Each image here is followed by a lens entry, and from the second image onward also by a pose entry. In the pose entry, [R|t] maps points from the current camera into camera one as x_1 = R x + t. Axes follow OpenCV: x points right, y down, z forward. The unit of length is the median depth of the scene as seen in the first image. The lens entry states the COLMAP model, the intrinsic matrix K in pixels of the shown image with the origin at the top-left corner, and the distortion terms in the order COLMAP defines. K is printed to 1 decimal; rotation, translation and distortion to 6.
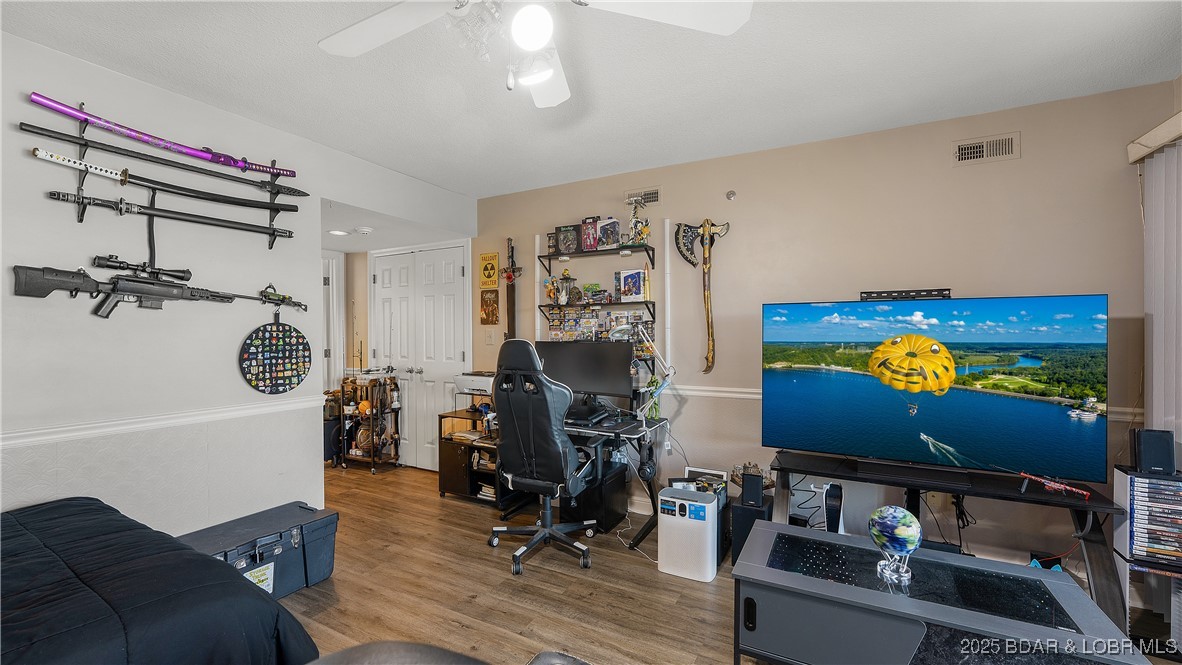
lens RADIAL K [[490.6, 0, 582.0], [0, 490.6, 336.9], [0, 0, 1]] dist [-0.004641, -0.000829]
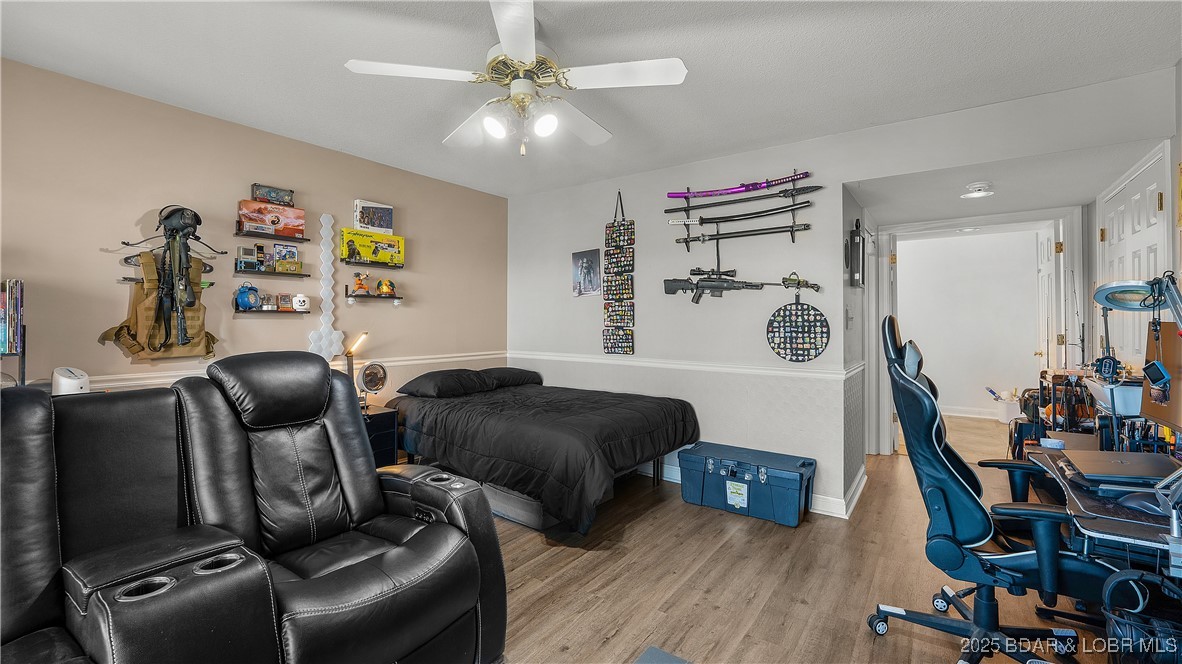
lens RADIAL K [[490.6, 0, 583.5], [0, 490.6, 320.1], [0, 0, 1]] dist [-0.004641, -0.000829]
pose [[-0.132668, 0.000825, -0.991160, 0.647236], [-0.010626, 0.999941, 0.002255, 0.016454], [0.991104, 0.010831, -0.132652, 0.644779]]
